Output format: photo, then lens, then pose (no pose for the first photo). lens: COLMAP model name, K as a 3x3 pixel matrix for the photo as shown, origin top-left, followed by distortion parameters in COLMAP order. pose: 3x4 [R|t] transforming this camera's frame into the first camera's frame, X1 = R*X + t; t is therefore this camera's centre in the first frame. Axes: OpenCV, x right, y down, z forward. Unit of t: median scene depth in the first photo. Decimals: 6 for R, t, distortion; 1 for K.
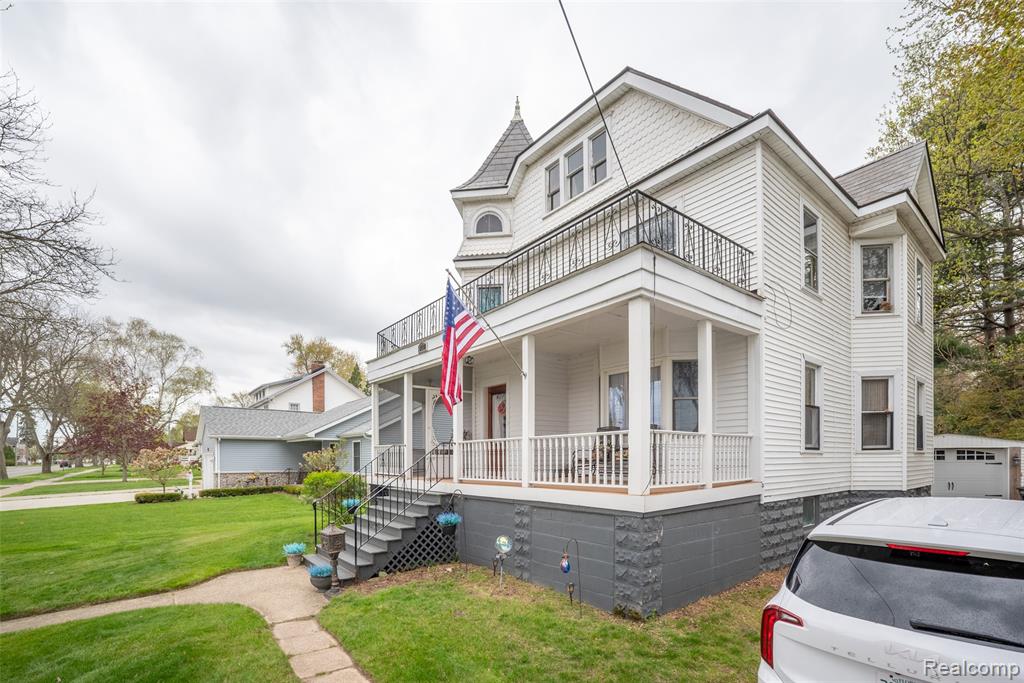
lens RADIAL K [[447.8, 0, 512.0], [0, 447.8, 341.5], [0, 0, 1]] dist [-0.000036, -0.000101]
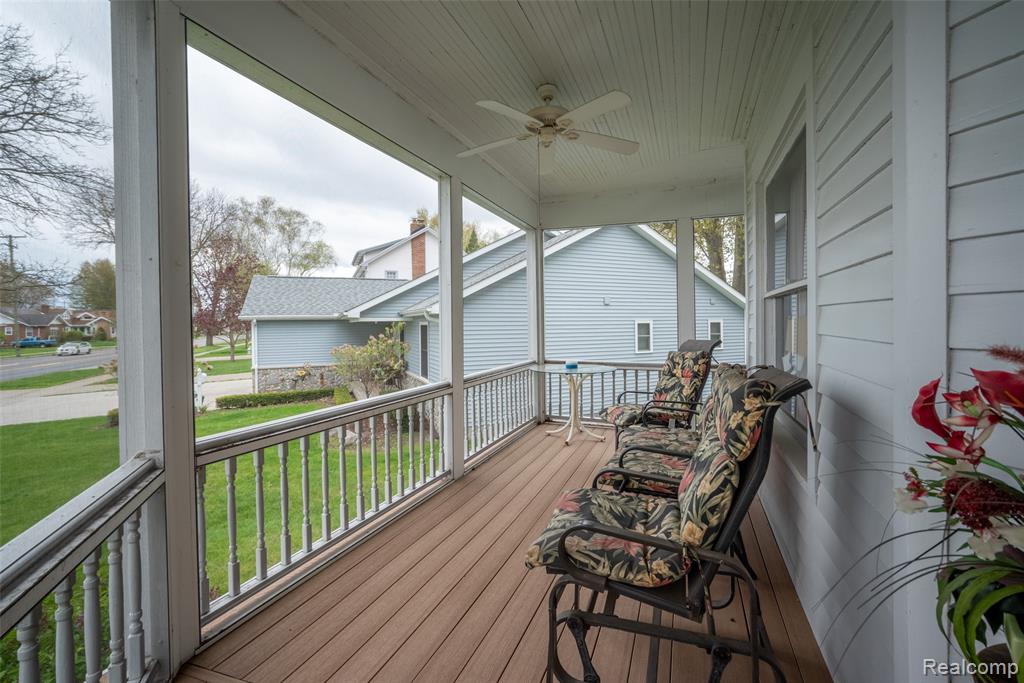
lens RADIAL K [[447.8, 0, 512.0], [0, 447.8, 341.5], [0, 0, 1]] dist [-0.000036, -0.000101]
pose [[0.962374, -0.001048, -0.271726, -0.072542], [0.080815, 0.955847, 0.282535, 0.081540], [0.259433, -0.293864, 0.919967, 0.441925]]
